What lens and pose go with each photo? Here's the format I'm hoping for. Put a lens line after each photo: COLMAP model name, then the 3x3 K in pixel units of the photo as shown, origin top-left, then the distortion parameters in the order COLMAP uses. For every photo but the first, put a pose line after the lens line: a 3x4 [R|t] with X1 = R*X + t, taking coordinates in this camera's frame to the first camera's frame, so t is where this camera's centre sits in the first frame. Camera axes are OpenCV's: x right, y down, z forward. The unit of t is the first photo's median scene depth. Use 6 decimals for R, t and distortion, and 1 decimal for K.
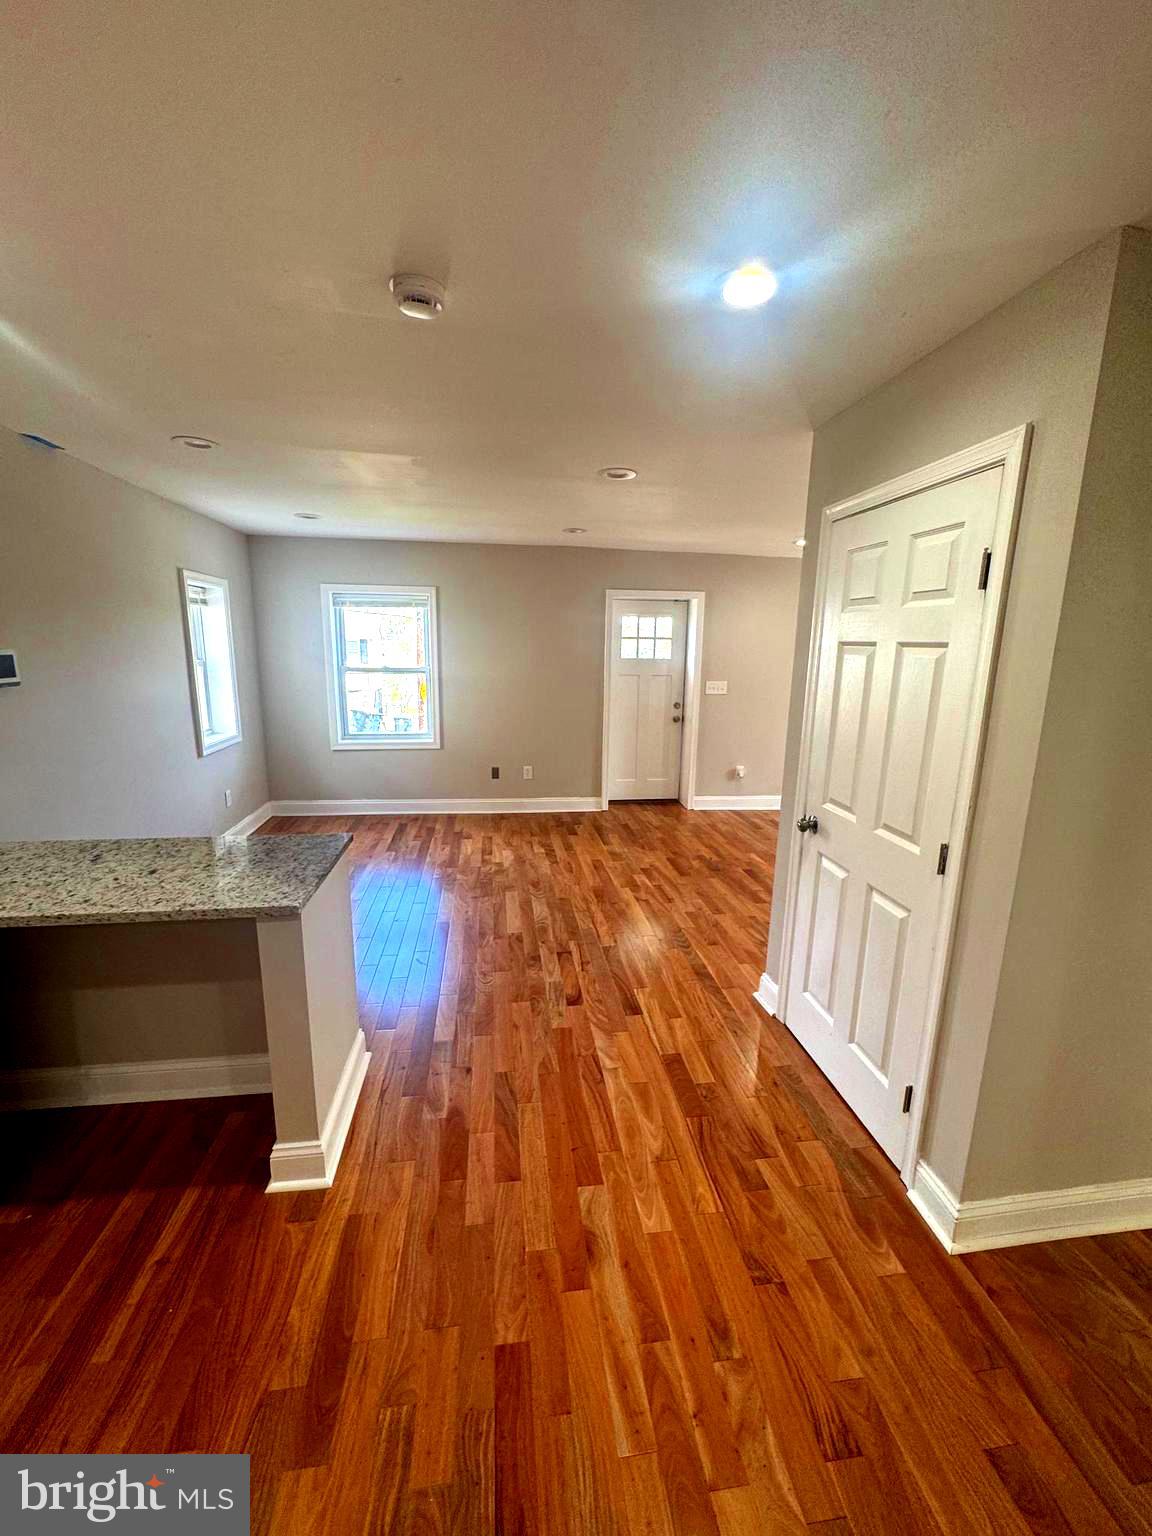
lens RADIAL K [[620.0, 0, 577.4], [0, 620.0, 770.2], [0, 0, 1]] dist [-0.004126, 0.000354]
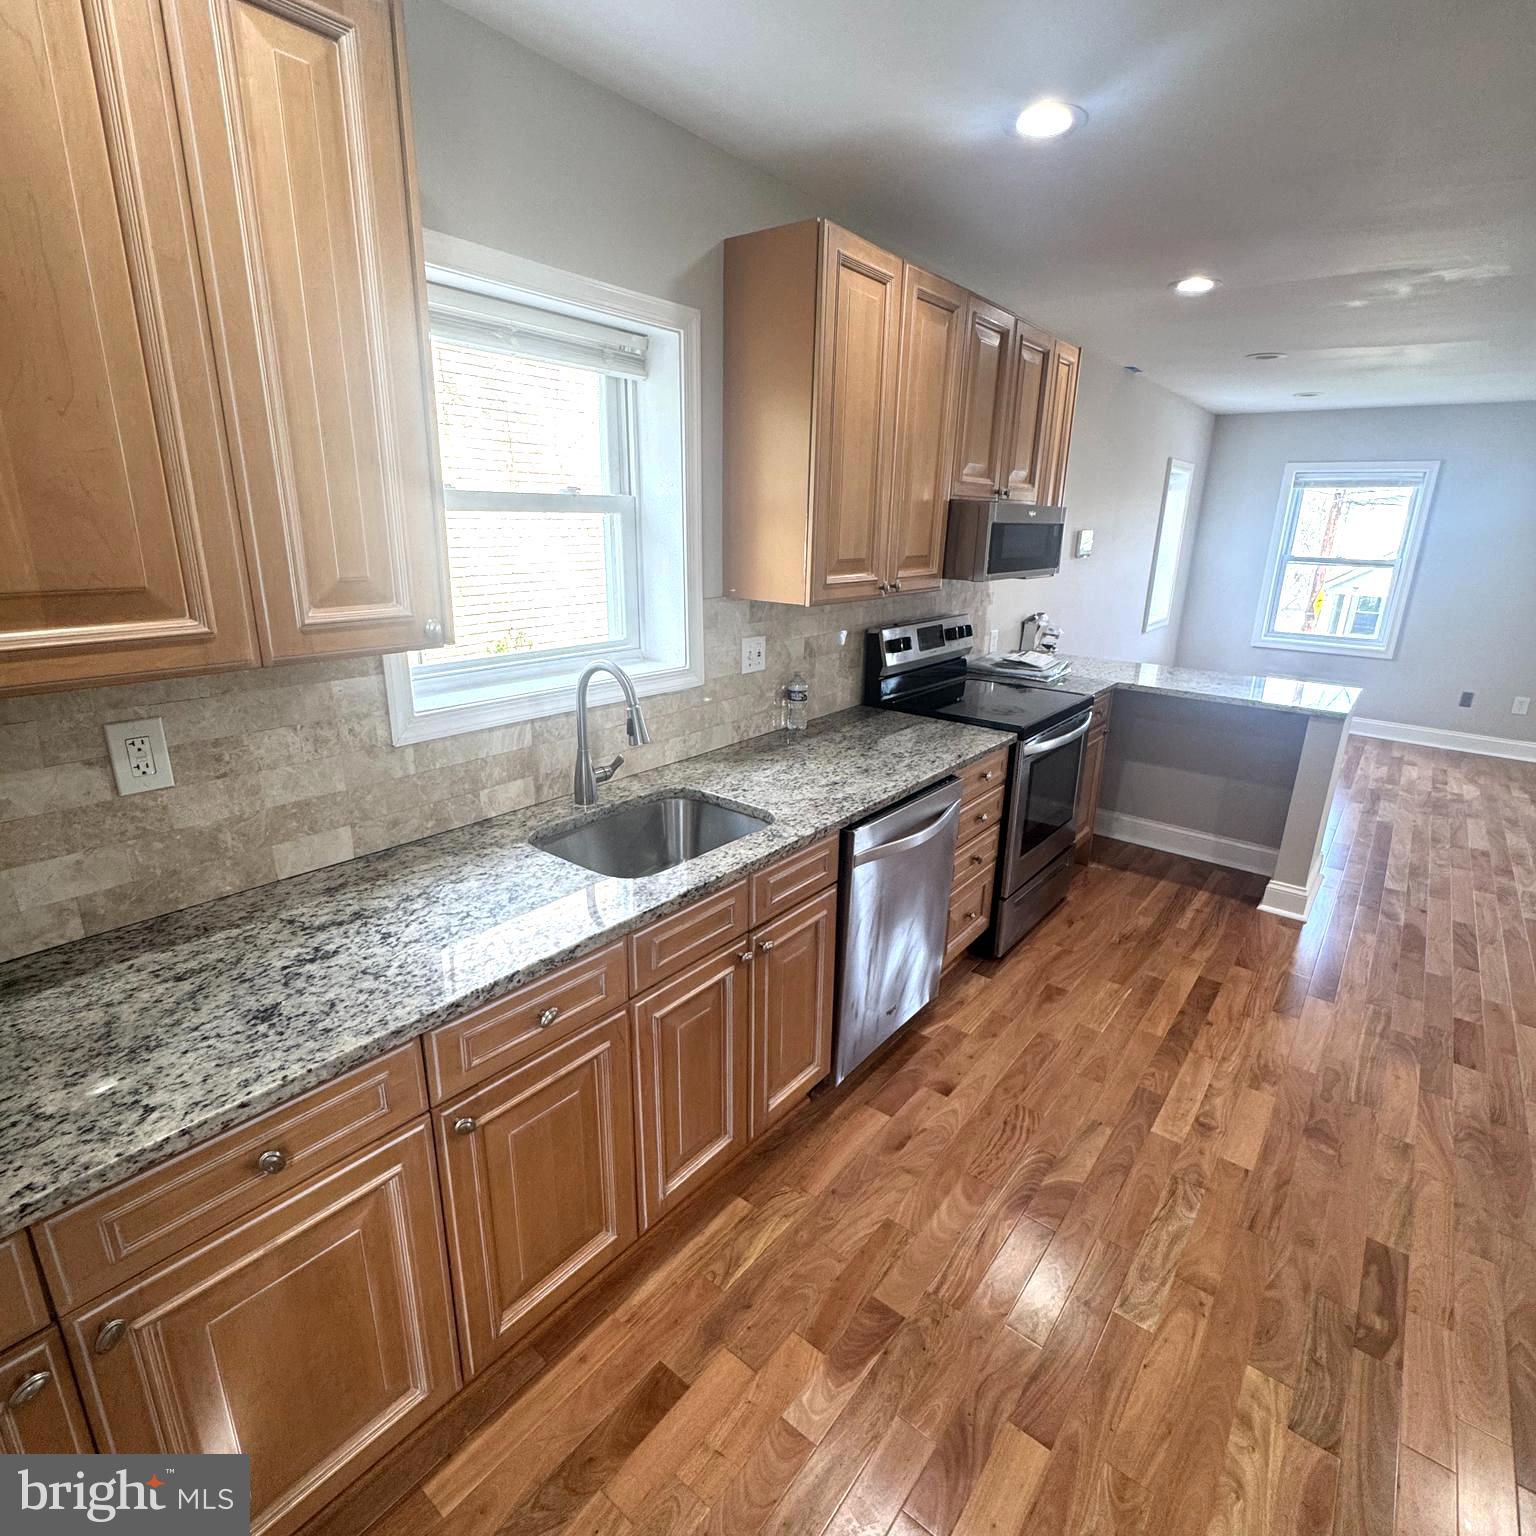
lens RADIAL K [[823.2, 0, 770.1], [0, 823.2, 766.9], [0, 0, 1]] dist [-0.005647, 0.000867]
pose [[0.693810, 0.210839, -0.688603, -0.016260], [-0.155606, 0.977486, 0.142507, 0.121212], [0.703146, 0.008278, 0.710997, -0.568601]]
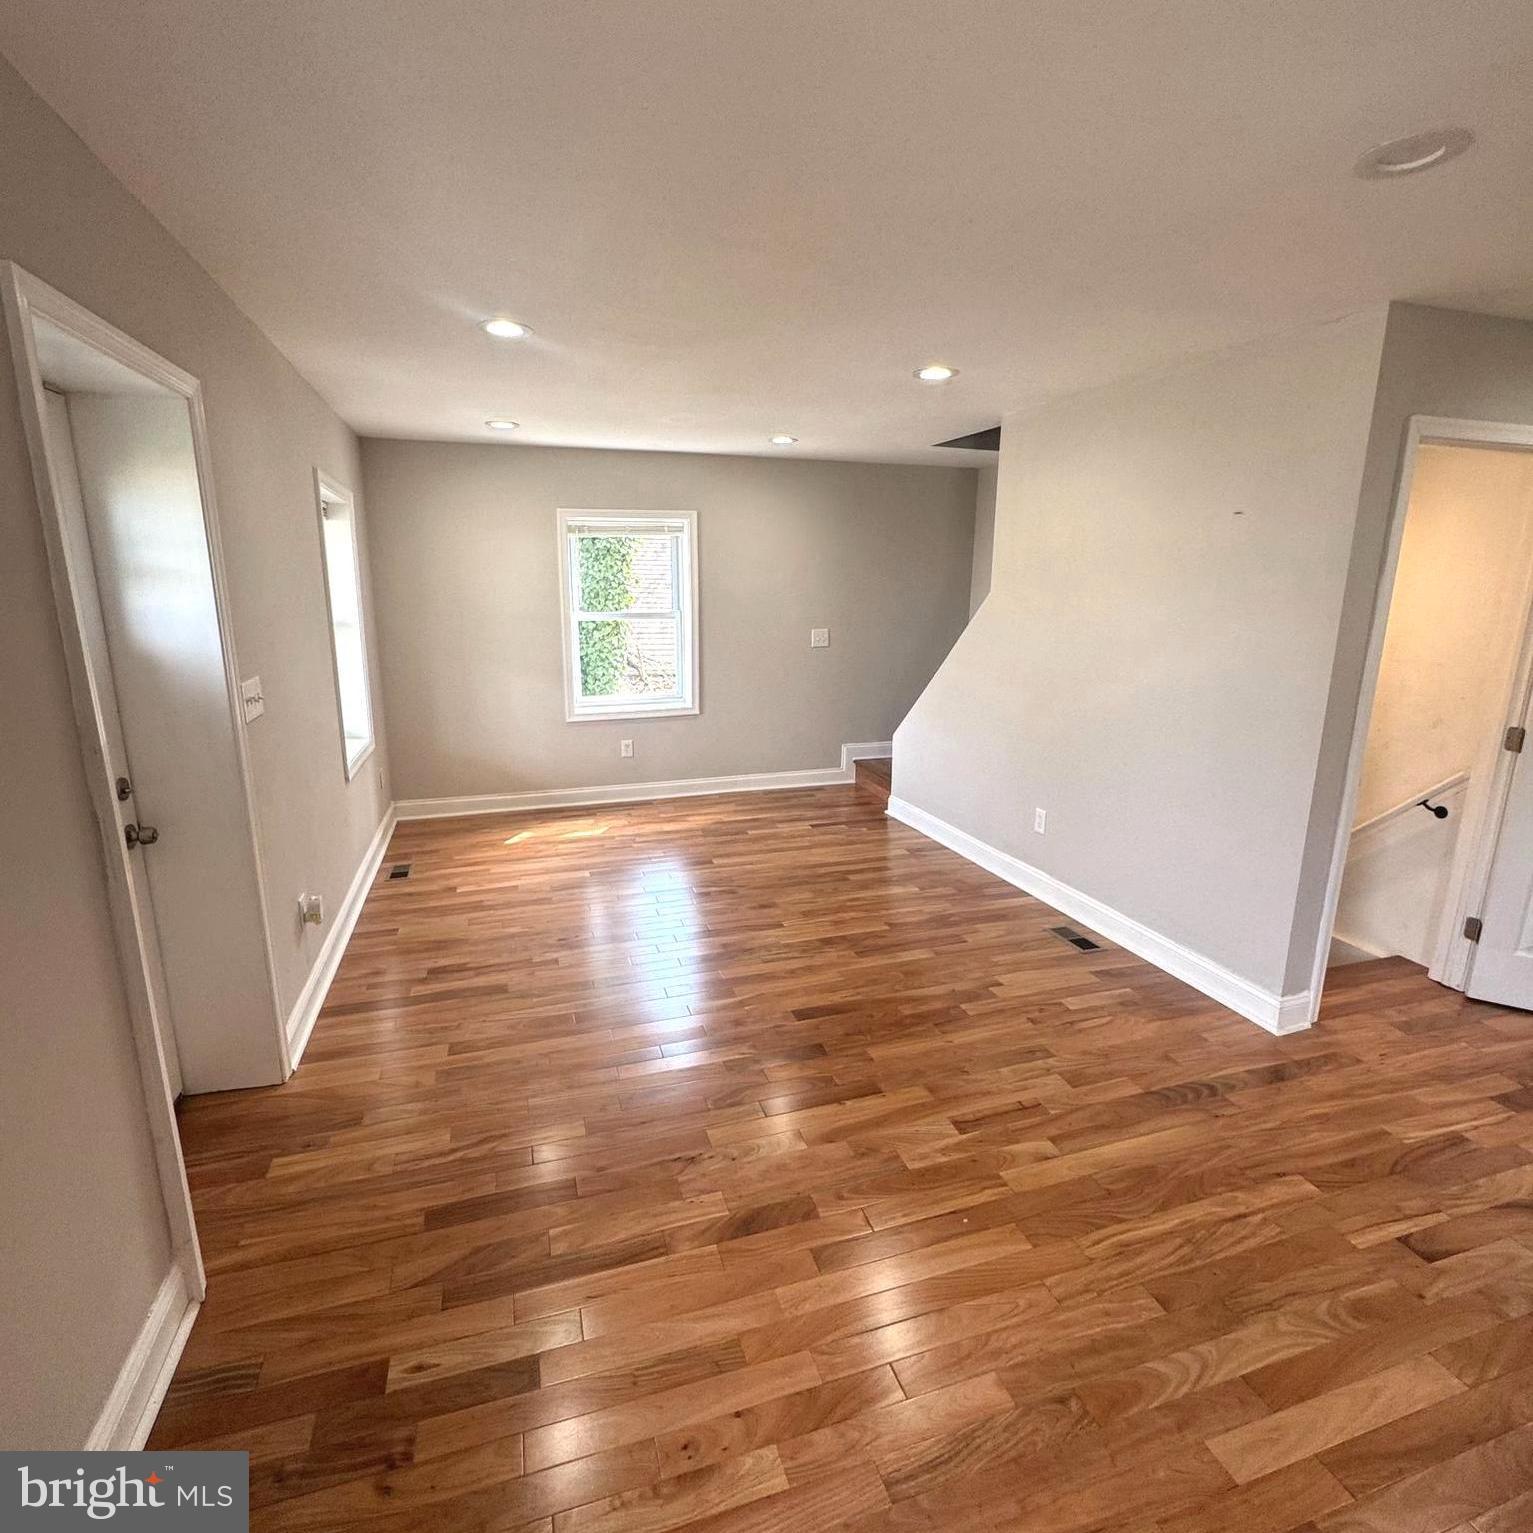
lens RADIAL K [[821.6, 0, 765.9], [0, 821.6, 764.3], [0, 0, 1]] dist [-0.005647, 0.000867]
pose [[-0.171263, -0.241347, 0.955207, -0.373186], [0.185494, 0.944294, 0.271848, -0.262175], [-0.967606, 0.223742, -0.116954, 1.249509]]
